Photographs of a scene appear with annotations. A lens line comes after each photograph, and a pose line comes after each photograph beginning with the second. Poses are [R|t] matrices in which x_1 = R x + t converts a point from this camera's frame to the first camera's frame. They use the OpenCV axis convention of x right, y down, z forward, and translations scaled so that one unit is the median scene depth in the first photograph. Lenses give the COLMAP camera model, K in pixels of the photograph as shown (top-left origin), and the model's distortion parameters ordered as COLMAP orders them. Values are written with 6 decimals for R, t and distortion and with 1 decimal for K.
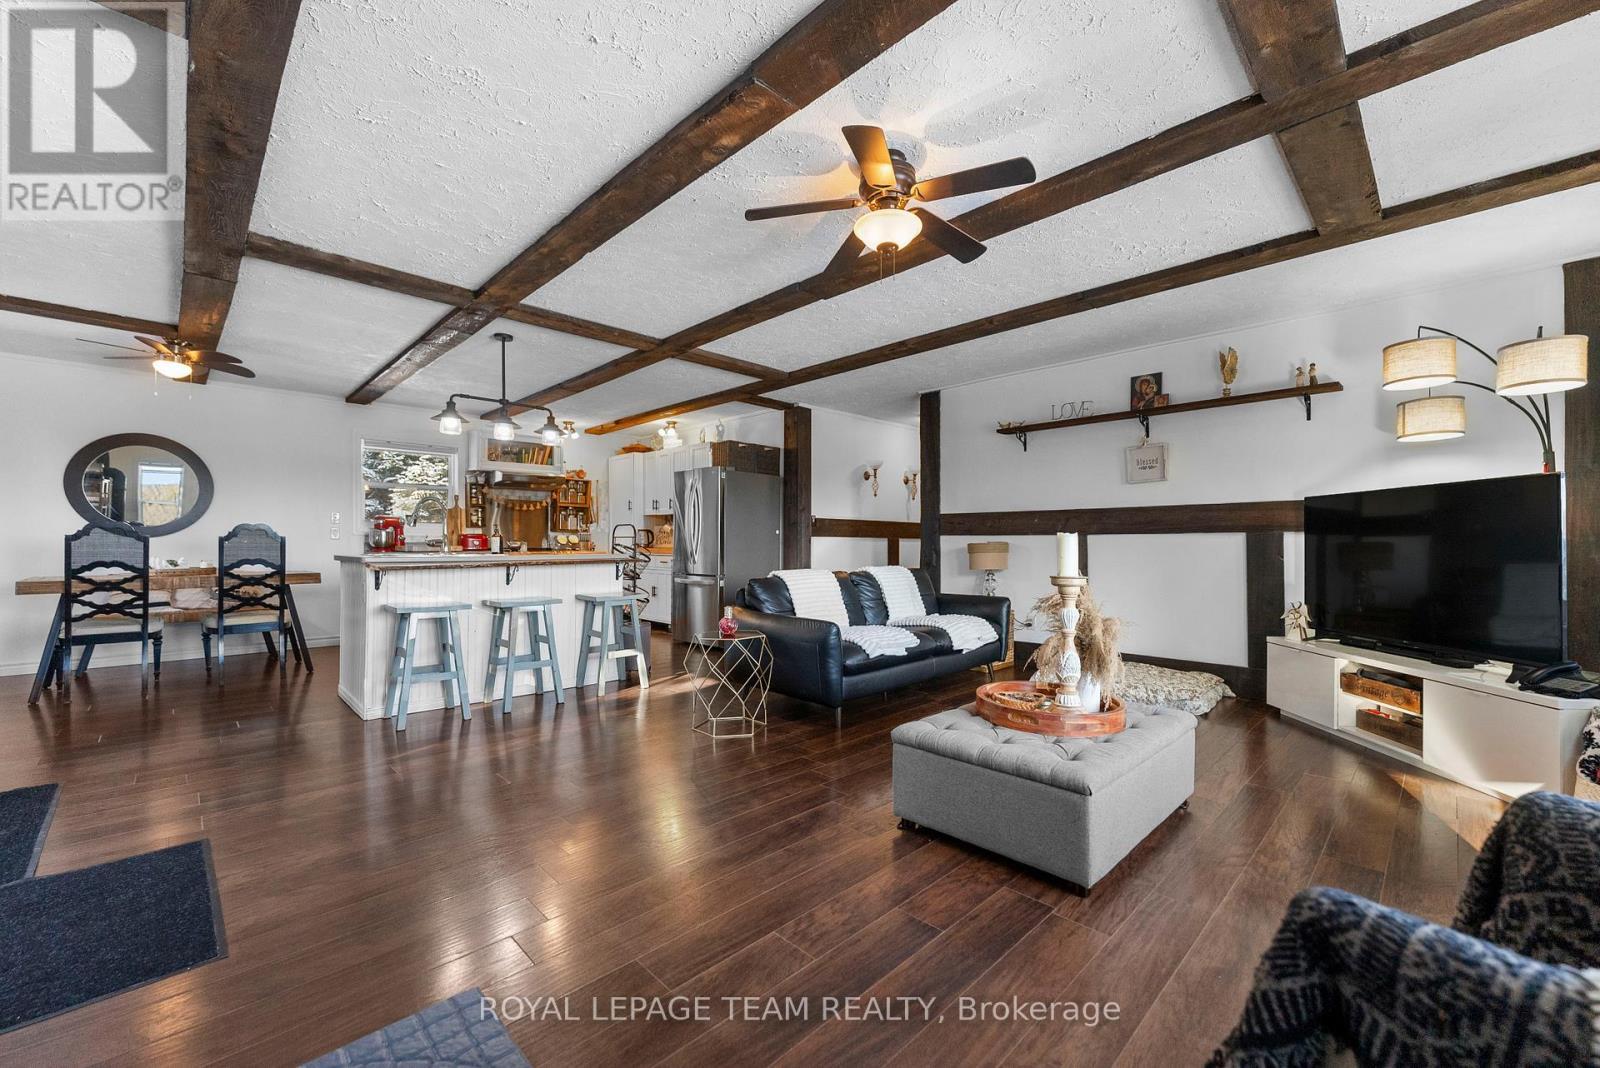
lens RADIAL K [[644.7, 0, 804.9], [0, 644.7, 536.1], [0, 0, 1]] dist [-0.000601, -0.000093]
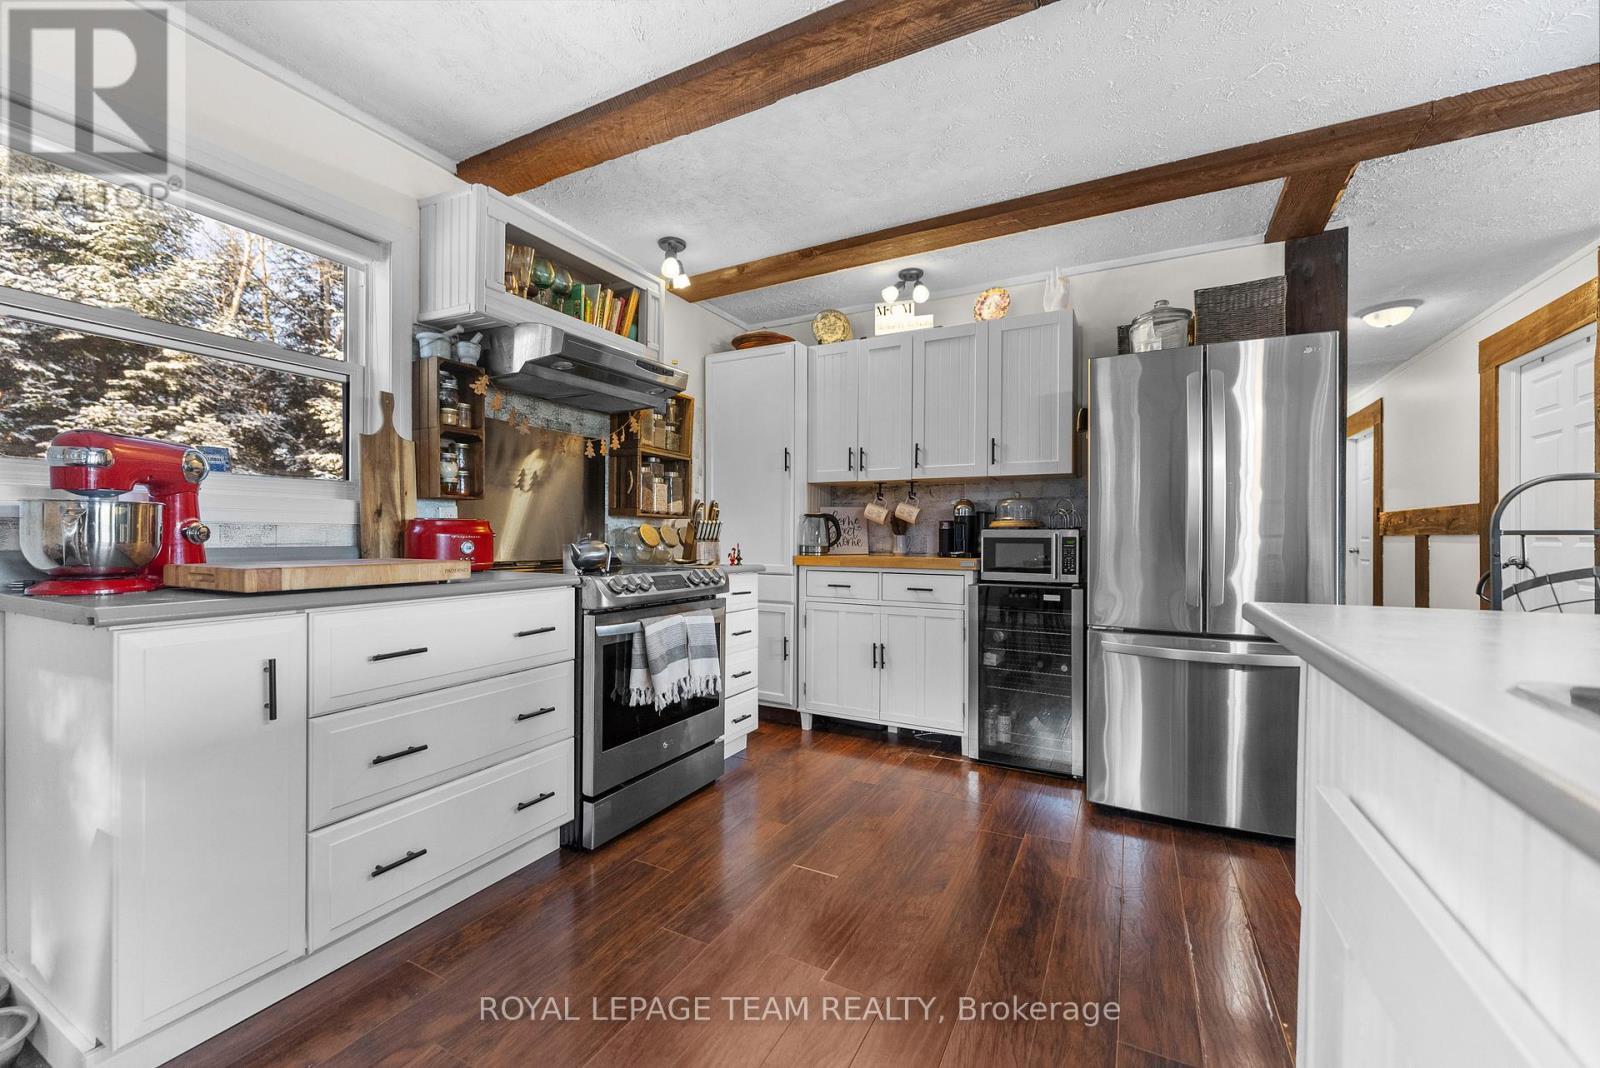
lens RADIAL K [[644.7, 0, 804.9], [0, 644.7, 536.1], [0, 0, 1]] dist [-0.000601, -0.000093]
pose [[0.951534, 0.000521, 0.307542, -0.440532], [-0.002172, 0.999985, 0.005025, 0.002974], [-0.307535, -0.005450, 0.951521, 0.638284]]
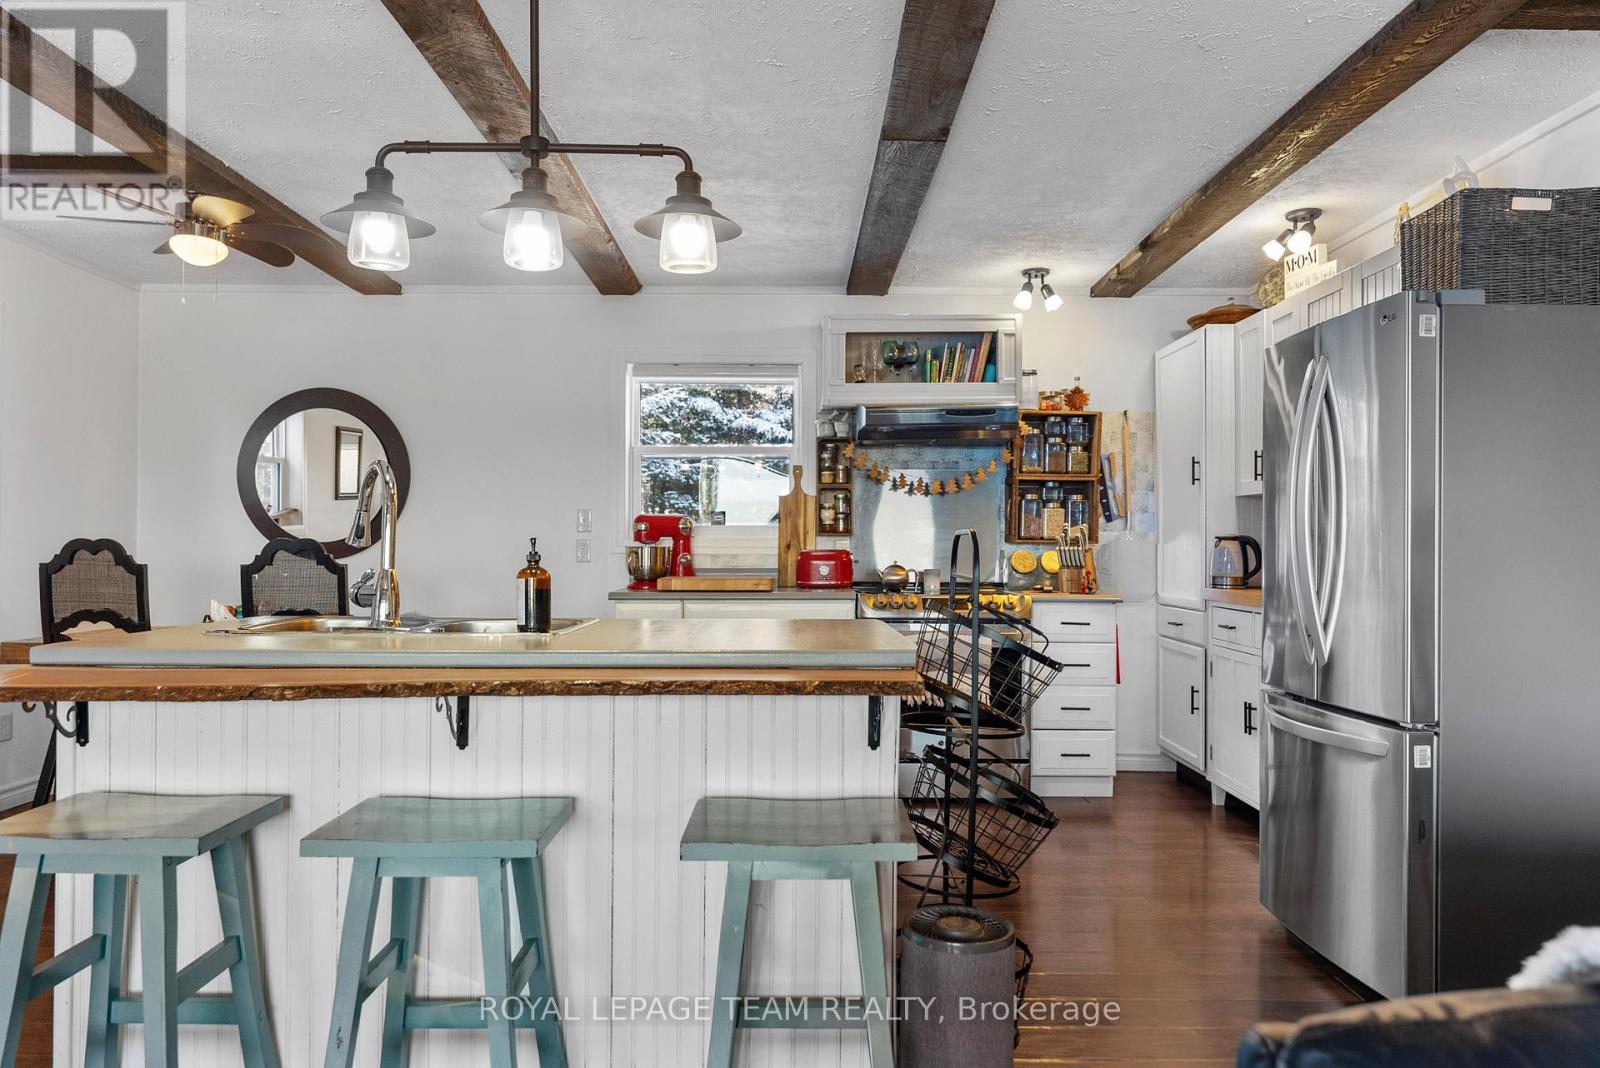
lens RADIAL K [[1057.5, 0, 800.6], [0, 1057.5, 542.6], [0, 0, 1]] dist [-0.002148, -0.003053]
pose [[0.714403, 0.000036, -0.699735, -0.011996], [0.004603, 0.999978, 0.004751, -0.012327], [0.699720, -0.006615, 0.714387, 0.458916]]
